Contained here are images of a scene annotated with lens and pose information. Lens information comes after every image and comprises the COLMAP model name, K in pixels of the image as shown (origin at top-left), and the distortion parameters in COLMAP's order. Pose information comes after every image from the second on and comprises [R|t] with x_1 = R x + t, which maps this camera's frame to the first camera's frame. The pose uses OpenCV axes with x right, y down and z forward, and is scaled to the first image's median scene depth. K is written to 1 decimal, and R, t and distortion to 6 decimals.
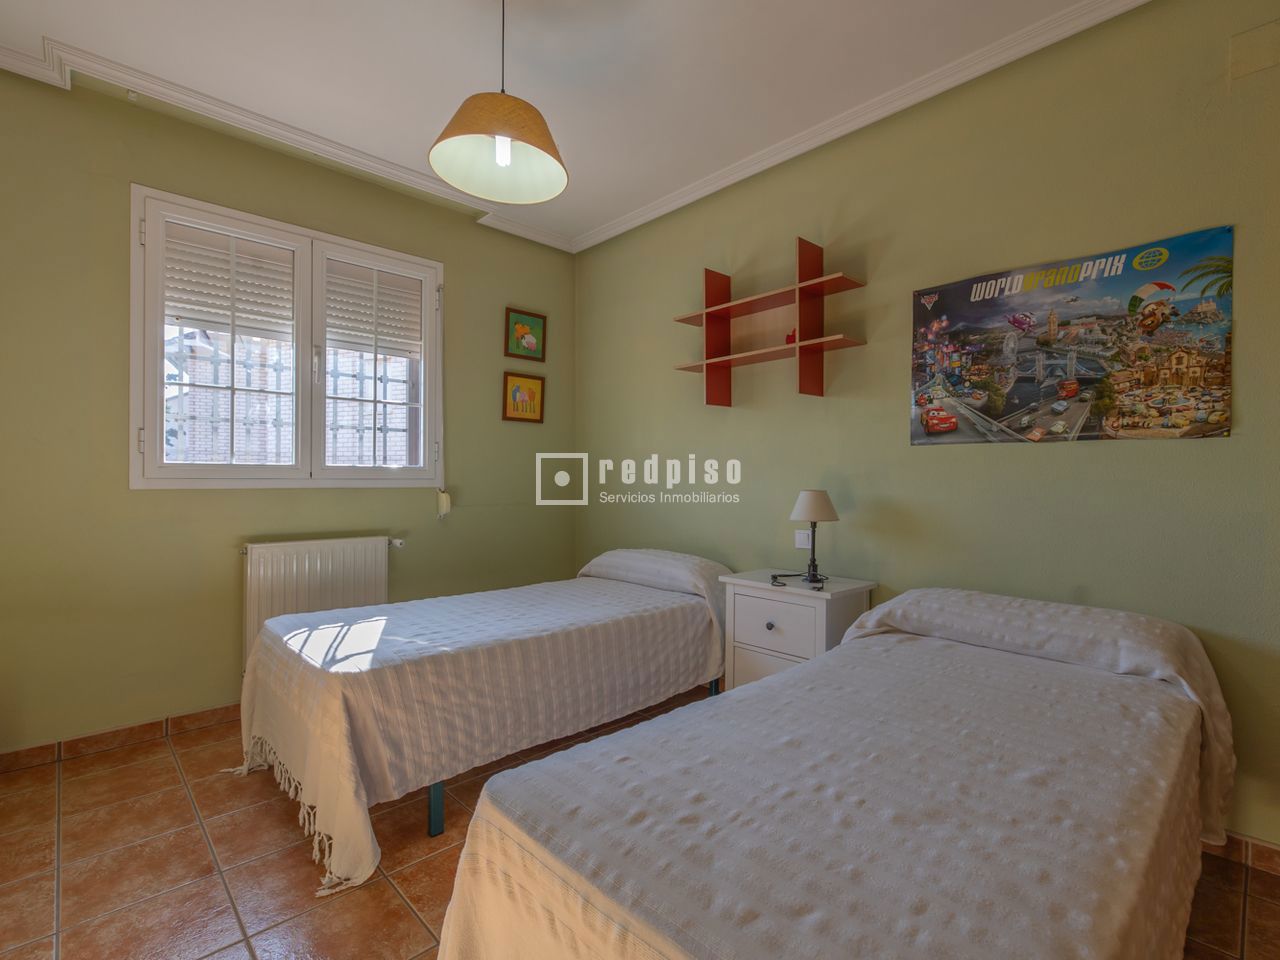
lens RADIAL K [[617.6, 0, 640.3], [0, 617.6, 481.0], [0, 0, 1]] dist [-0.003067, 0.001050]
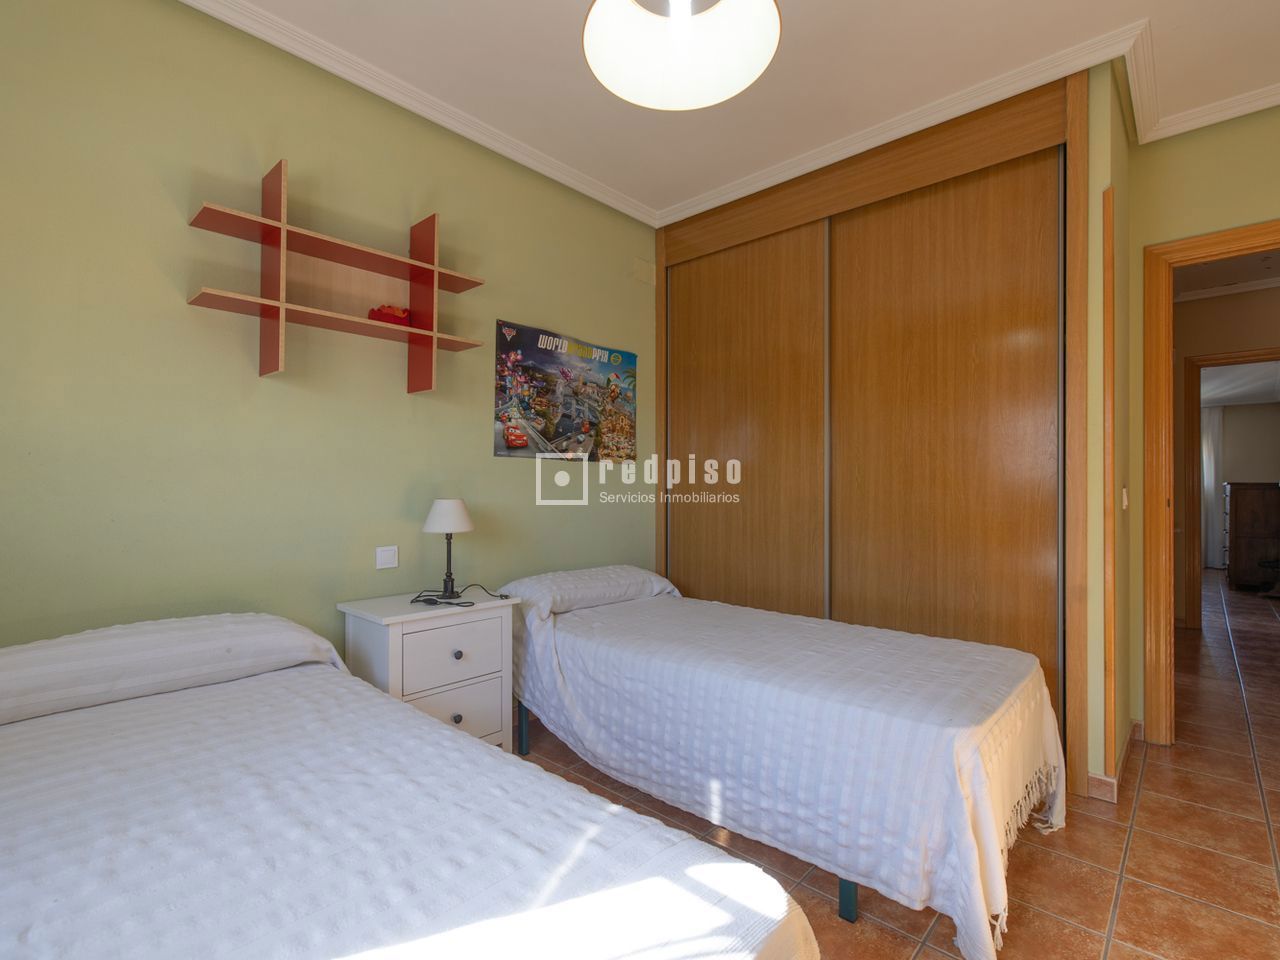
lens RADIAL K [[617.6, 0, 639.5], [0, 617.6, 482.1], [0, 0, 1]] dist [-0.003067, 0.001050]
pose [[-0.085373, 0.002267, 0.996346, -0.765225], [-0.003848, 0.999989, -0.002605, -0.009692], [-0.996342, -0.004056, -0.085364, 0.917366]]
